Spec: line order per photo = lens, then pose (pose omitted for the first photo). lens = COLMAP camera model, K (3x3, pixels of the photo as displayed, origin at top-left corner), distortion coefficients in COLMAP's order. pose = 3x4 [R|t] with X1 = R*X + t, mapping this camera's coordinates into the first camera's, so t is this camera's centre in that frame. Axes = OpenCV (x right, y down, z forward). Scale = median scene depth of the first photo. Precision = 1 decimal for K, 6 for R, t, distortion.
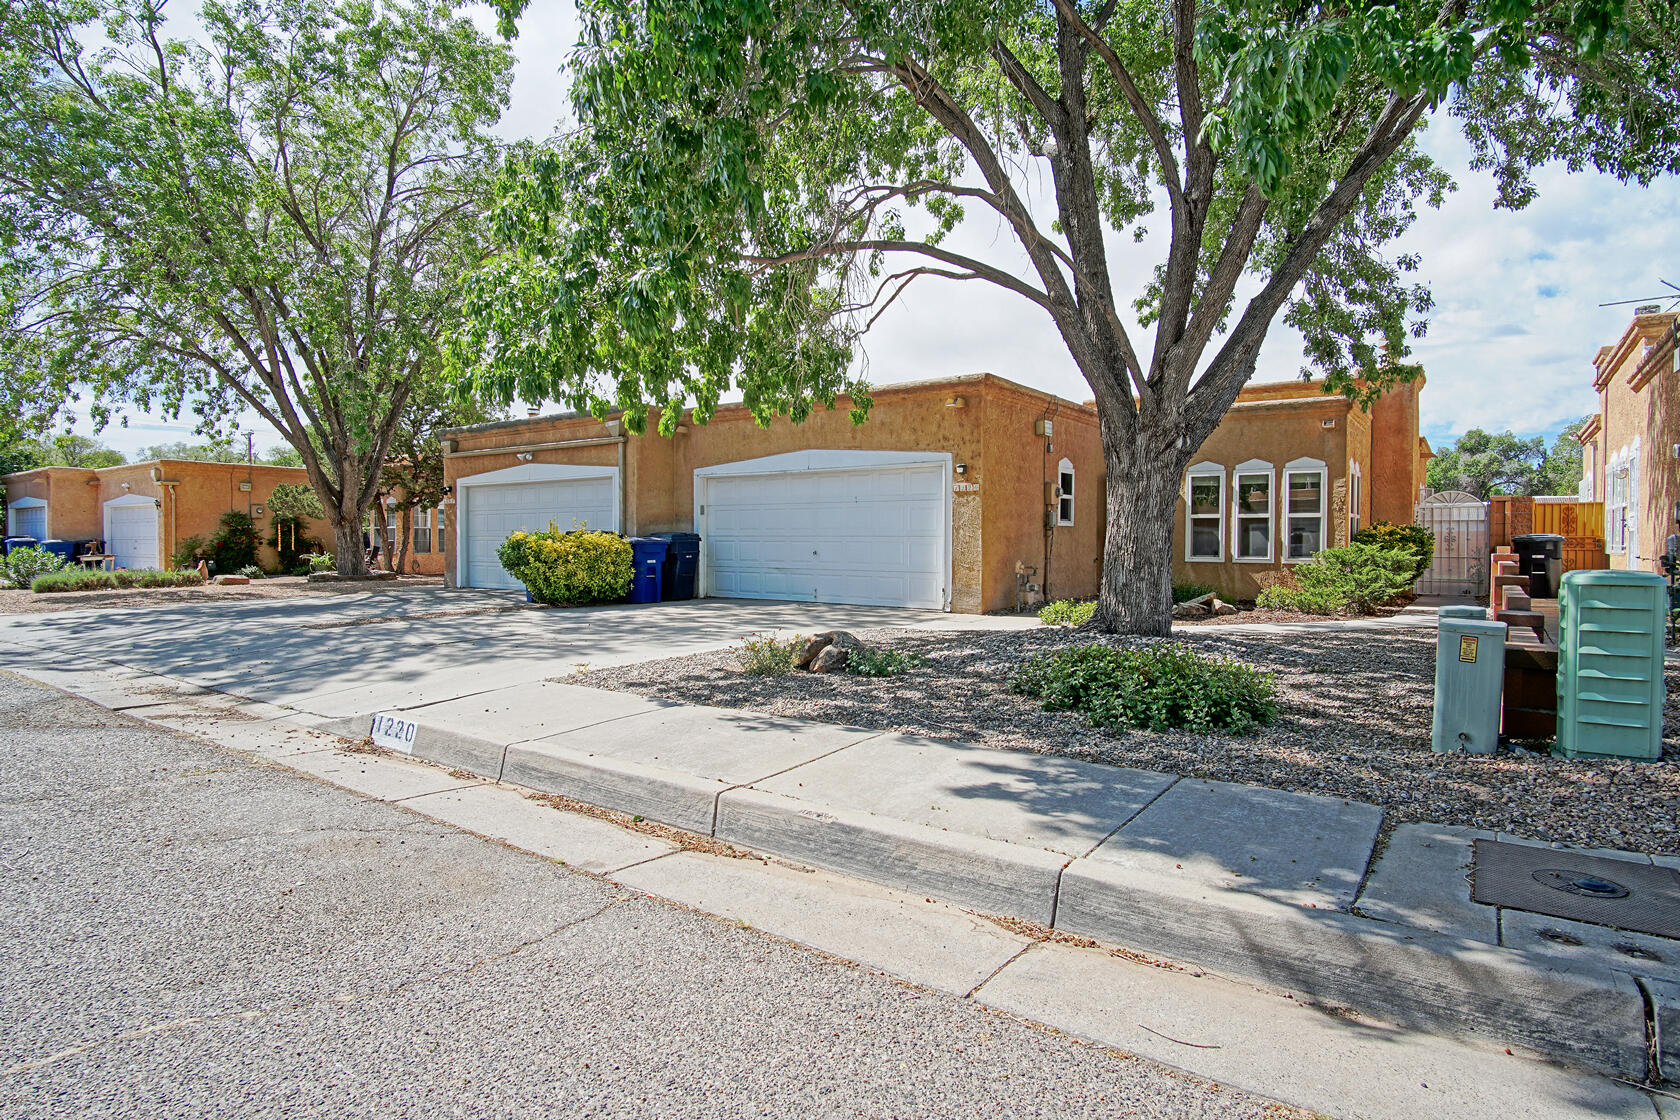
lens RADIAL K [[890.9, 0, 836.8], [0, 890.9, 557.9], [0, 0, 1]] dist [-0.028900, 0.001495]
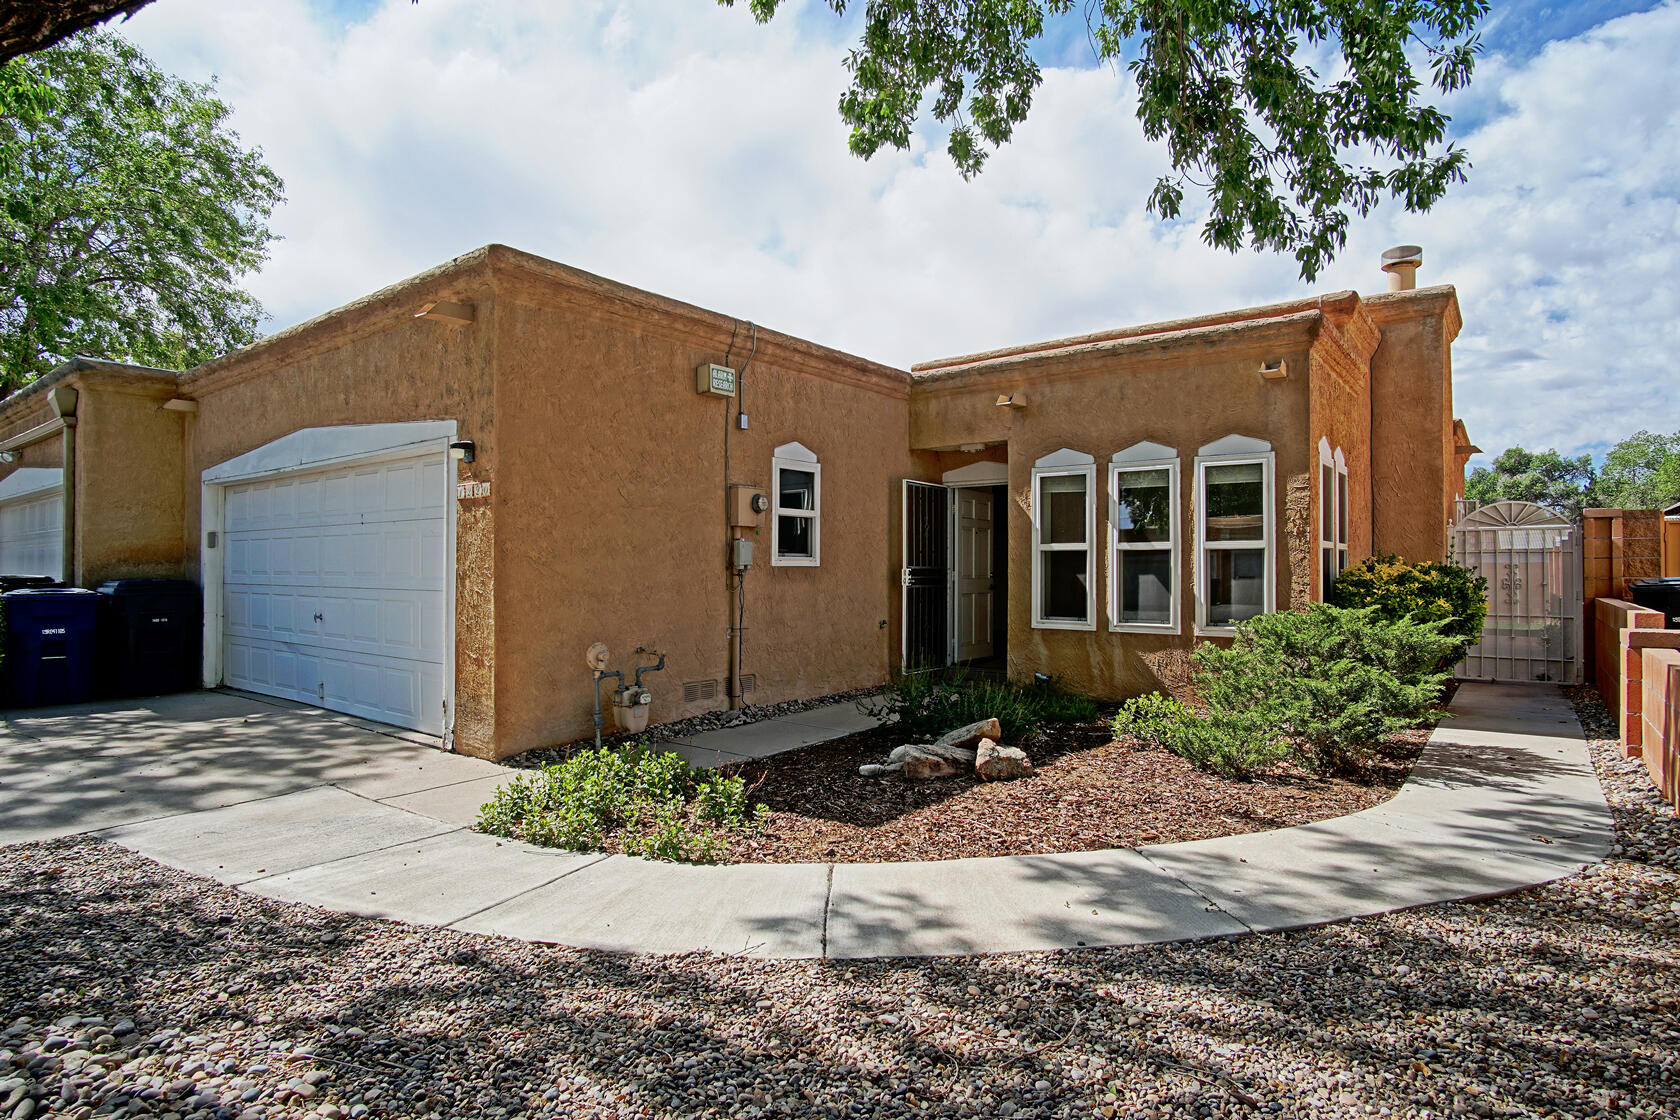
lens RADIAL K [[890.9, 0, 836.8], [0, 890.9, 557.9], [0, 0, 1]] dist [-0.028900, 0.001495]
pose [[0.999590, -0.003099, -0.028477, 0.302501], [0.002171, 0.999468, -0.032537, -0.023458], [0.028562, 0.032462, 0.999065, 0.459079]]
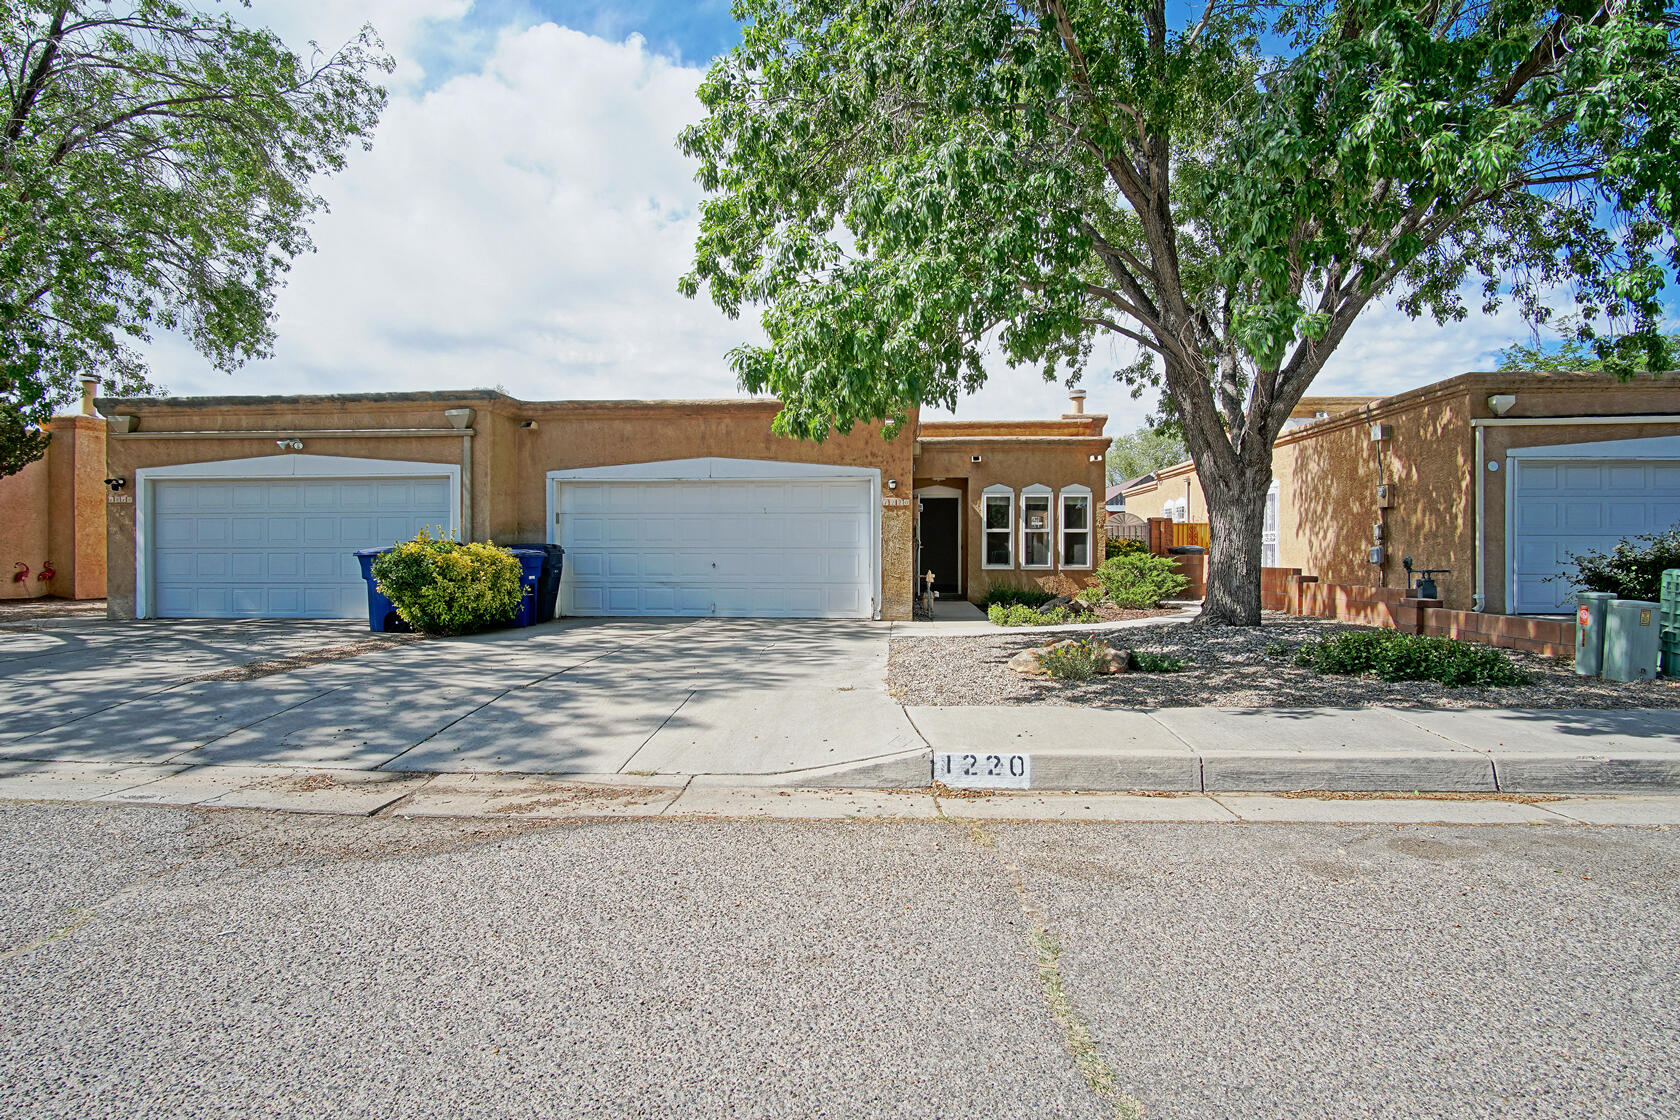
lens RADIAL K [[890.9, 0, 836.8], [0, 890.9, 557.9], [0, 0, 1]] dist [-0.028900, 0.001495]
pose [[0.846386, -0.007009, 0.532523, -0.413563], [0.013182, 0.999883, -0.007790, -0.004537], [-0.532406, 0.013613, 0.846380, 0.118872]]
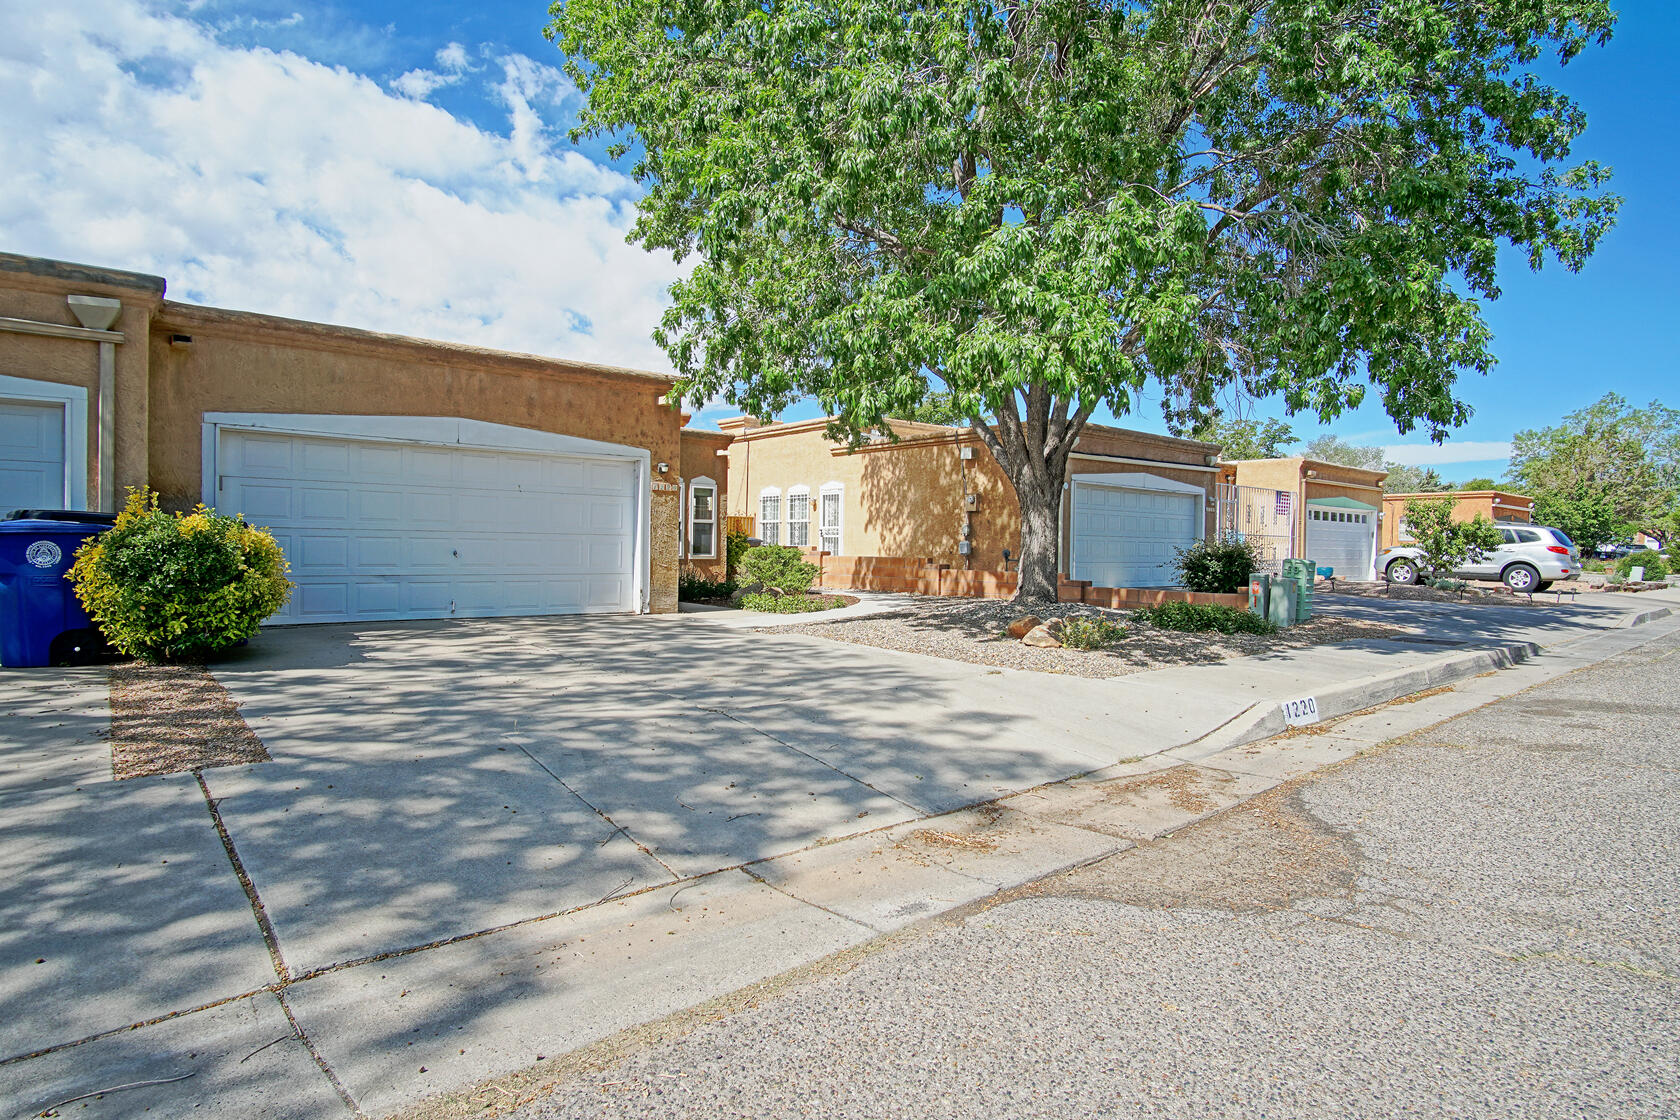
lens RADIAL K [[890.9, 0, 836.8], [0, 890.9, 557.9], [0, 0, 1]] dist [-0.028900, 0.001495]
pose [[0.238103, -0.013482, 0.971146, -0.668373], [0.006148, 0.999905, 0.012374, -0.009249], [-0.971220, 0.003025, 0.238164, 0.494484]]
